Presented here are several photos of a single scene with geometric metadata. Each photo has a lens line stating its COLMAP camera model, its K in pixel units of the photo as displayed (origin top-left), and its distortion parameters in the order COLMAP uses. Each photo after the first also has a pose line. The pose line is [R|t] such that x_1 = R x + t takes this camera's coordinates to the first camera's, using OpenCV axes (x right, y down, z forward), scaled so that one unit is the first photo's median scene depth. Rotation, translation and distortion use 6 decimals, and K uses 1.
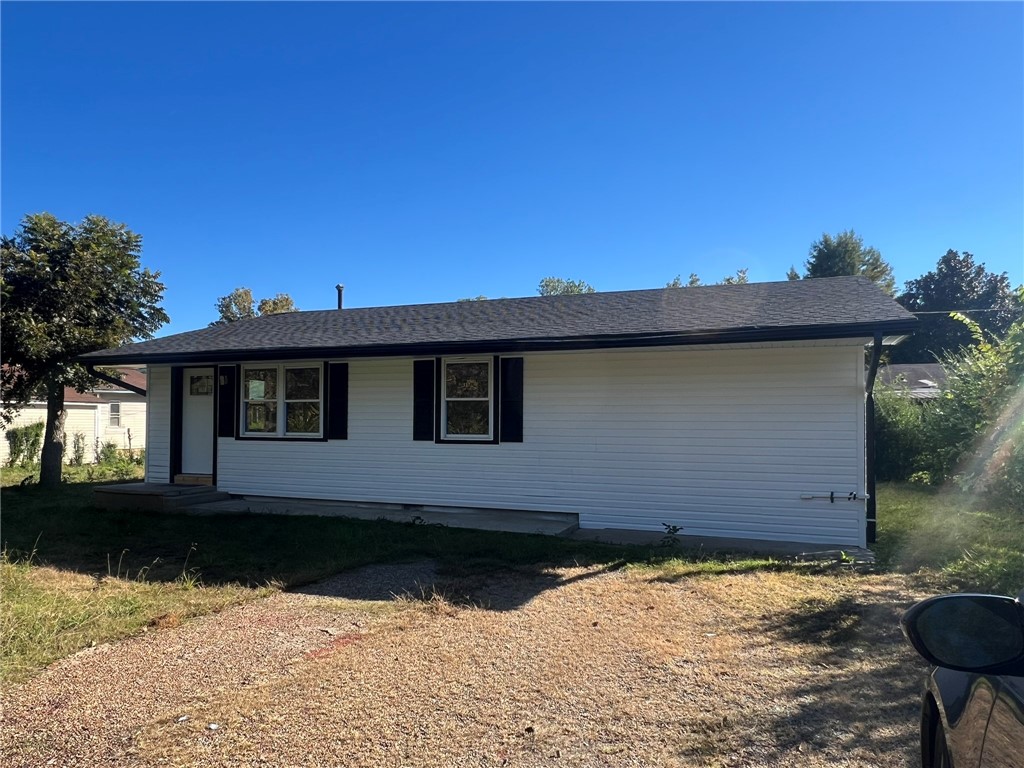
lens RADIAL K [[716.4, 0, 512.0], [0, 716.4, 384.0], [0, 0, 1]] dist [-0.001989, -0.000399]
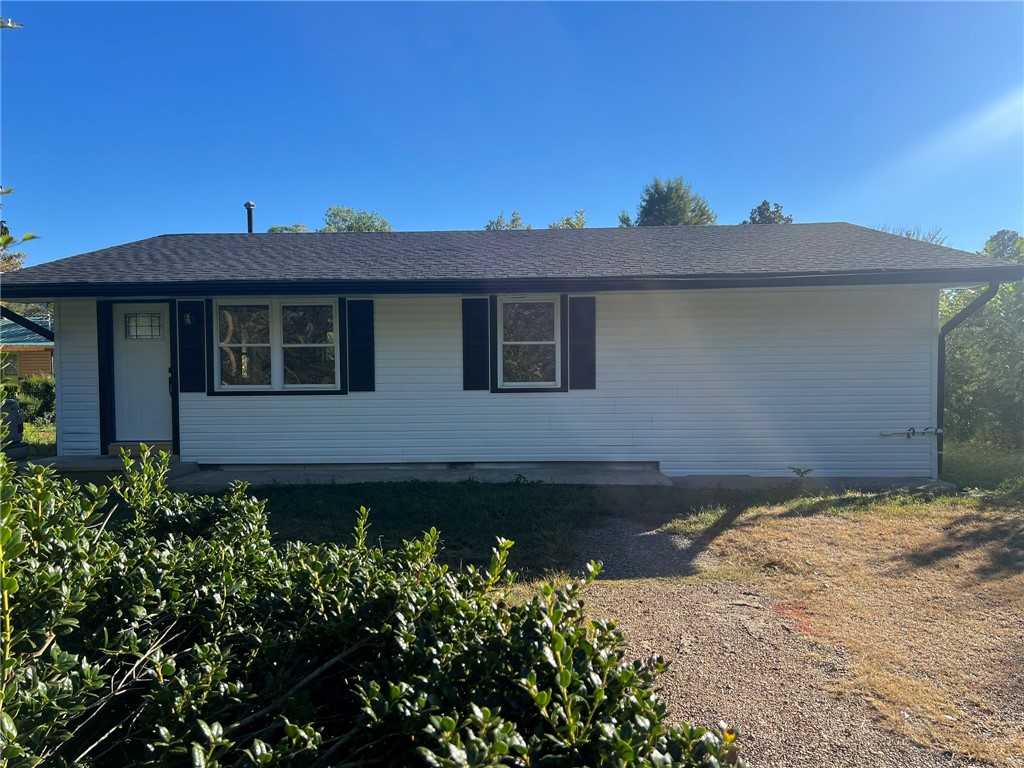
lens RADIAL K [[759.5, 0, 512.0], [0, 759.5, 384.0], [0, 0, 1]] dist [0.057095, -0.004552]
pose [[0.941590, -0.022429, 0.336014, -0.378152], [-0.002610, 0.997264, 0.073882, 0.002231], [-0.336752, -0.070443, 0.938955, 0.101791]]
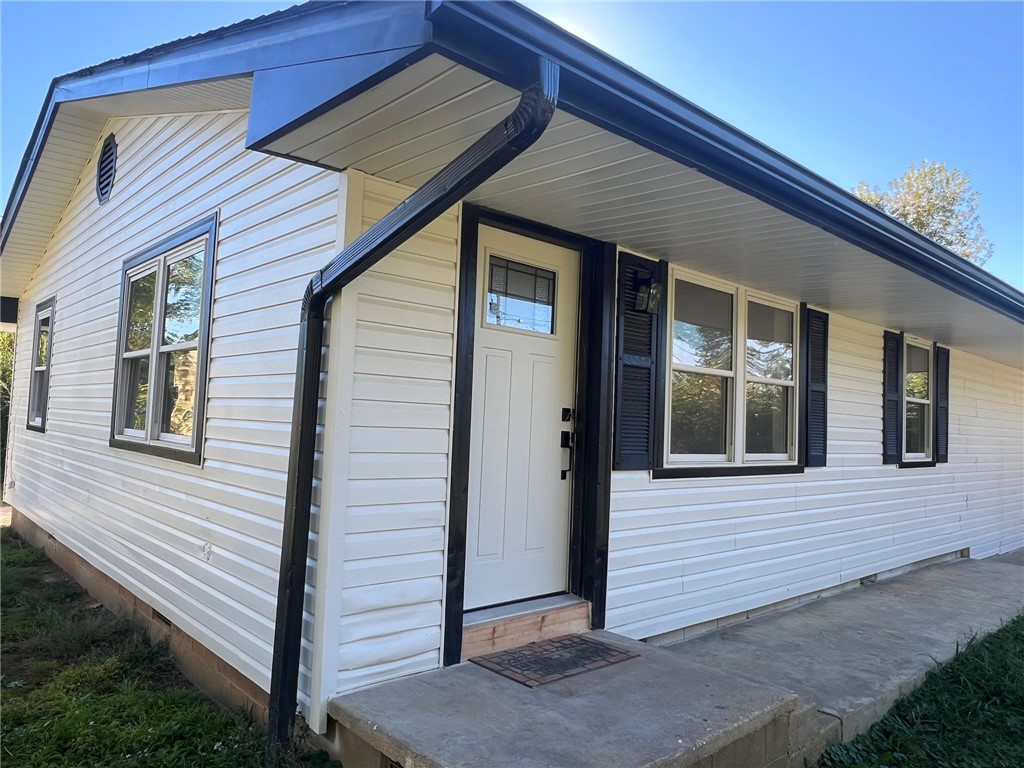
lens RADIAL K [[716.4, 0, 512.0], [0, 716.4, 384.0], [0, 0, 1]] dist [-0.001989, -0.000399]
pose [[0.431060, 0.078181, 0.898930, -0.773931], [-0.053147, 0.996710, -0.061200, 0.061948], [-0.900757, -0.021395, 0.433797, 0.977540]]
